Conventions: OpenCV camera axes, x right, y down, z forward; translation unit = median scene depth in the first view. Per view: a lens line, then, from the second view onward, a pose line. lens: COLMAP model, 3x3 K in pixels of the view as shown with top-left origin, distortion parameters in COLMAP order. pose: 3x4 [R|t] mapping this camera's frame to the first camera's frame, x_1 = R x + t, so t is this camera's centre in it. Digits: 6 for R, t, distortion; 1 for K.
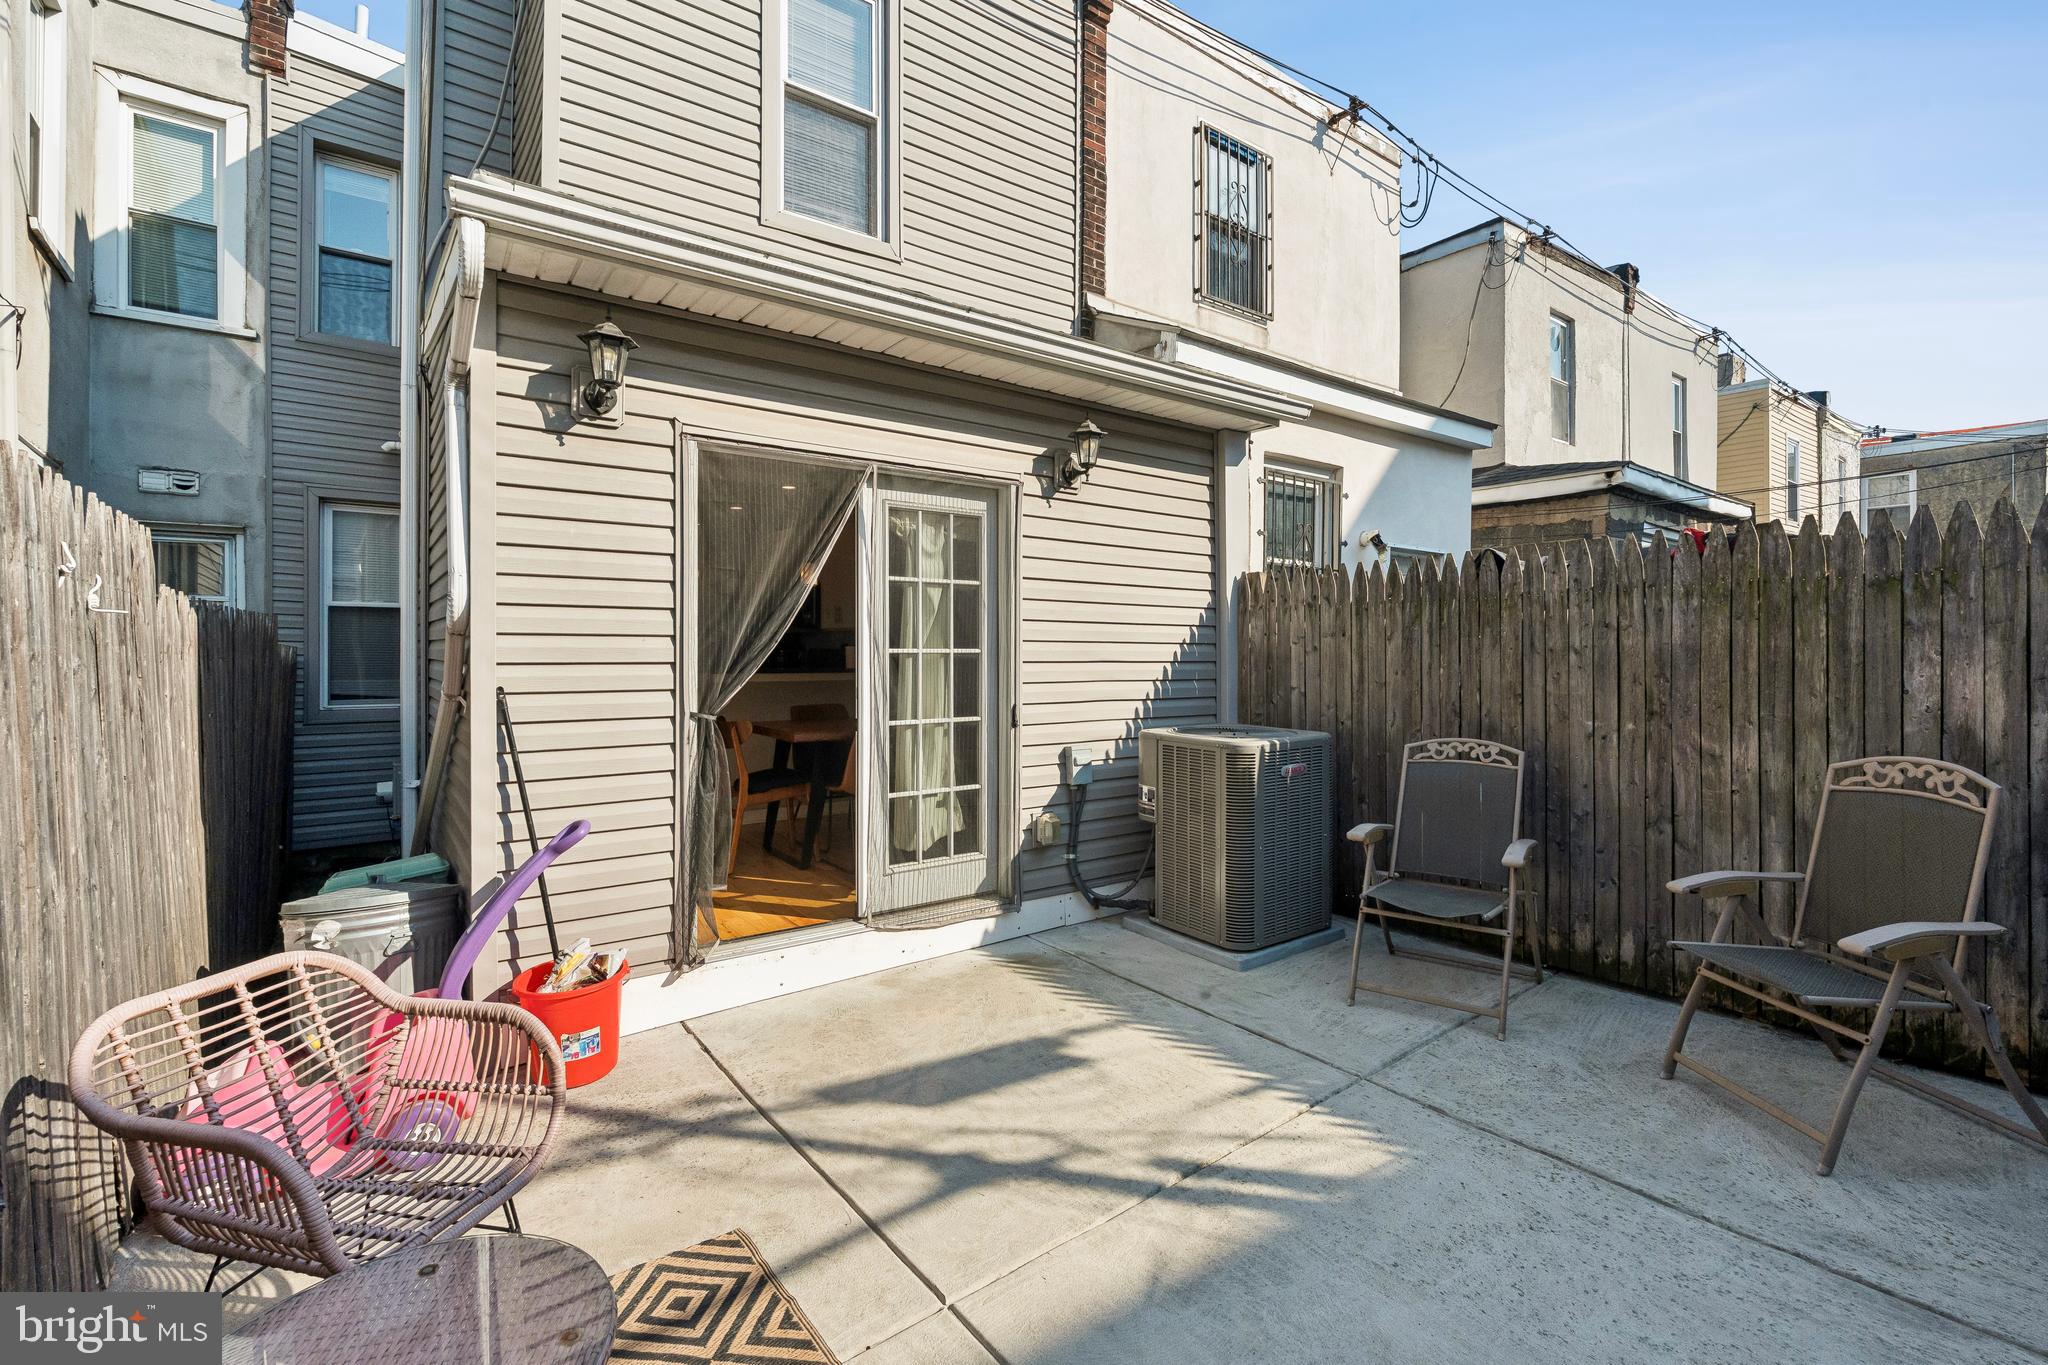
lens RADIAL K [[900.5, 0, 1008.0], [0, 900.5, 655.0], [0, 0, 1]] dist [-0.005688, 0.000667]
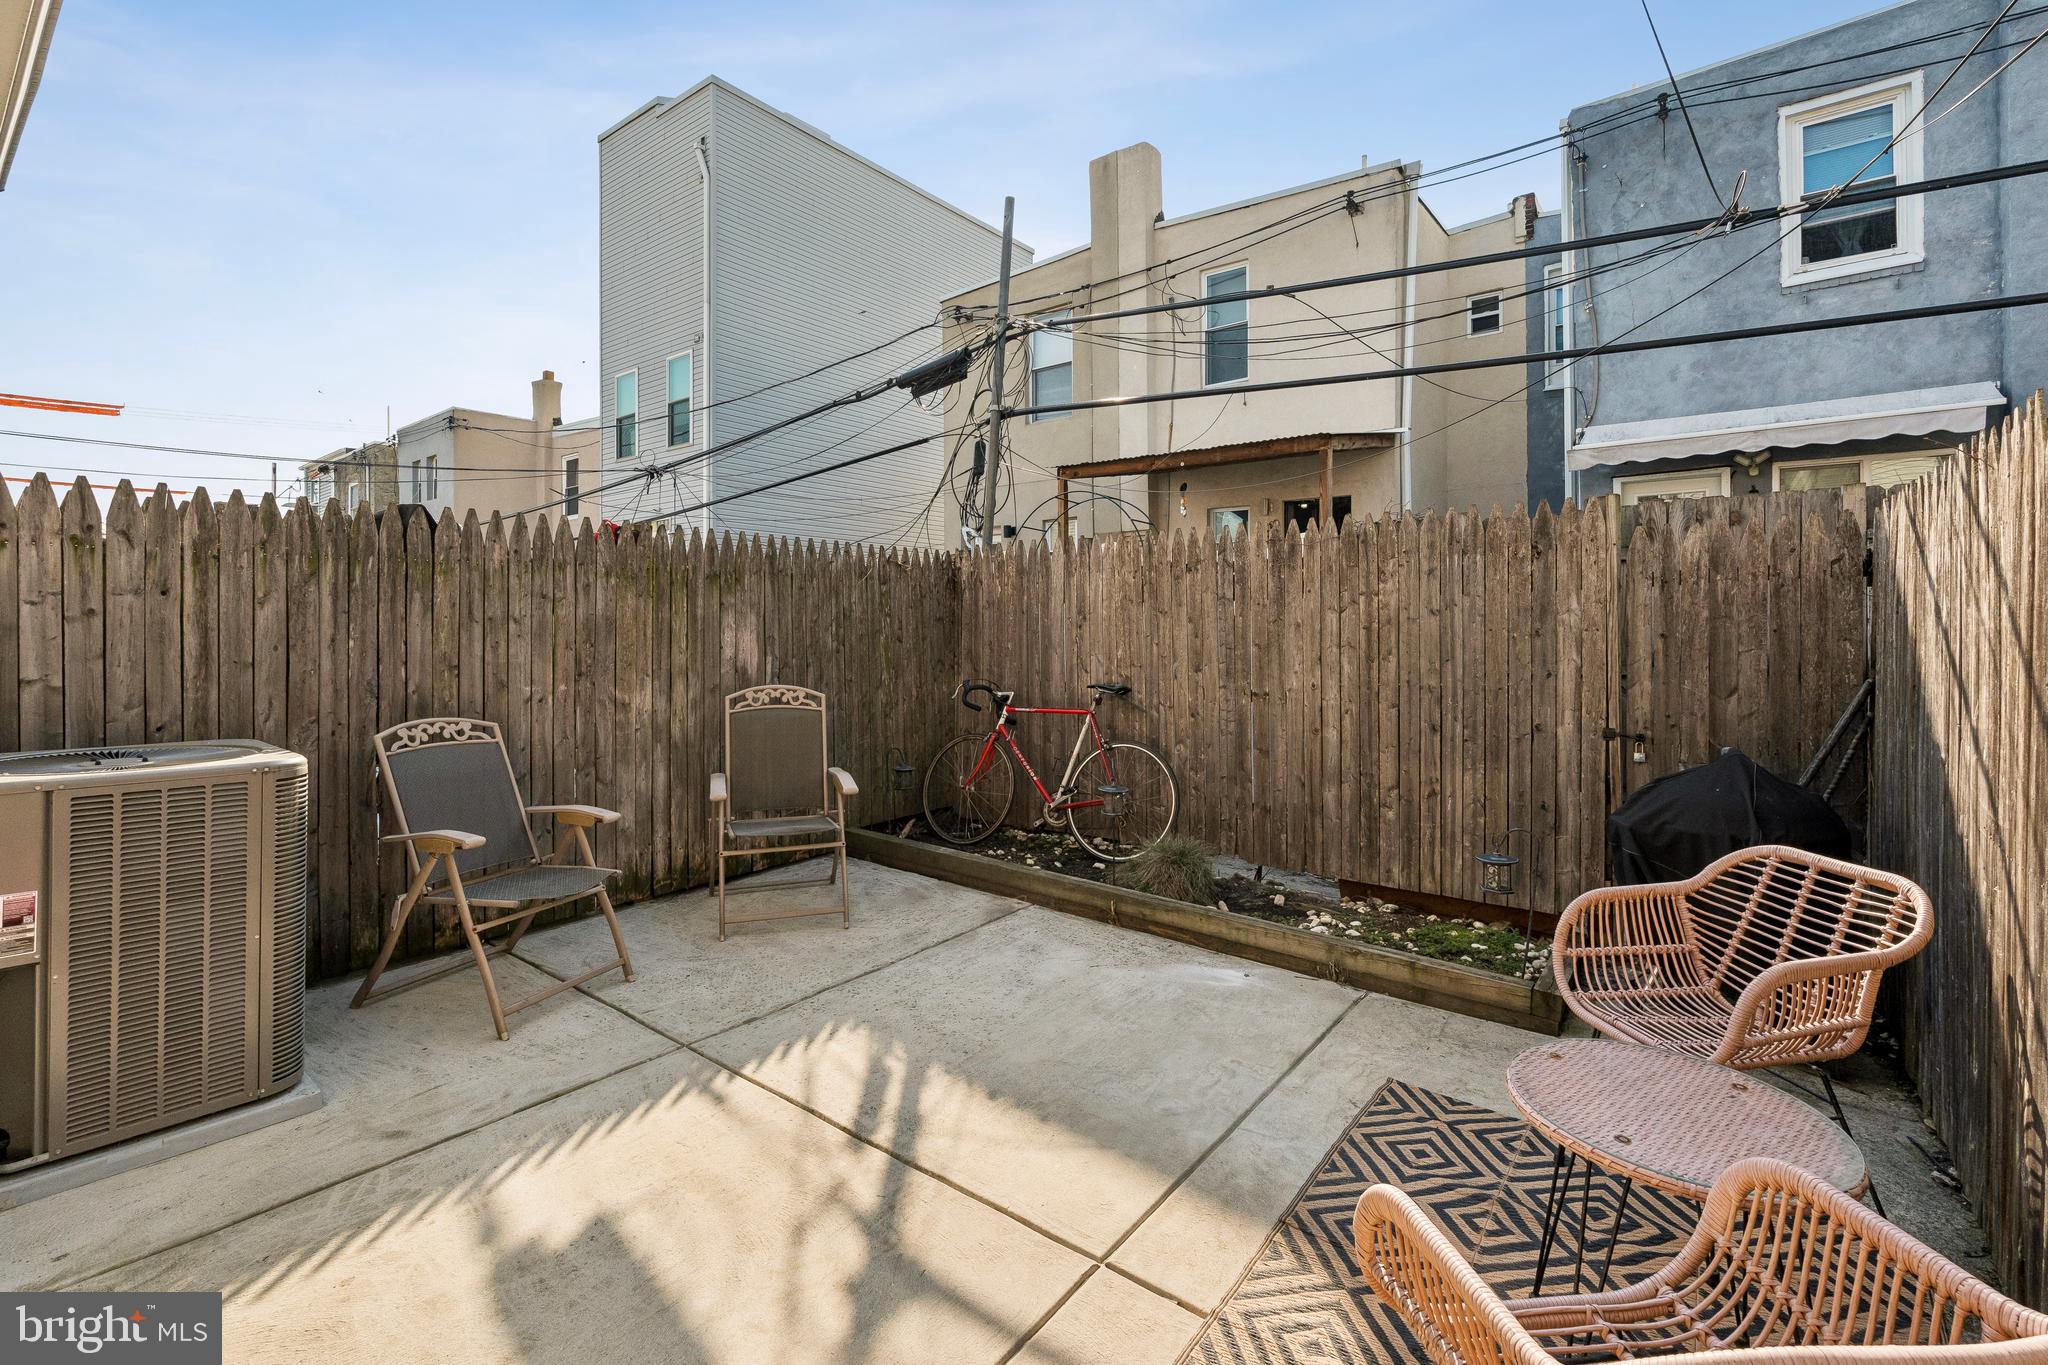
lens RADIAL K [[900.5, 0, 1055.0], [0, 900.5, 625.3], [0, 0, 1]] dist [-0.005688, 0.000667]
pose [[-0.280324, 0.003202, 0.959900, -0.583924], [0.003429, 0.999991, -0.002335, 0.006722], [-0.959899, 0.002637, -0.280333, 0.760494]]
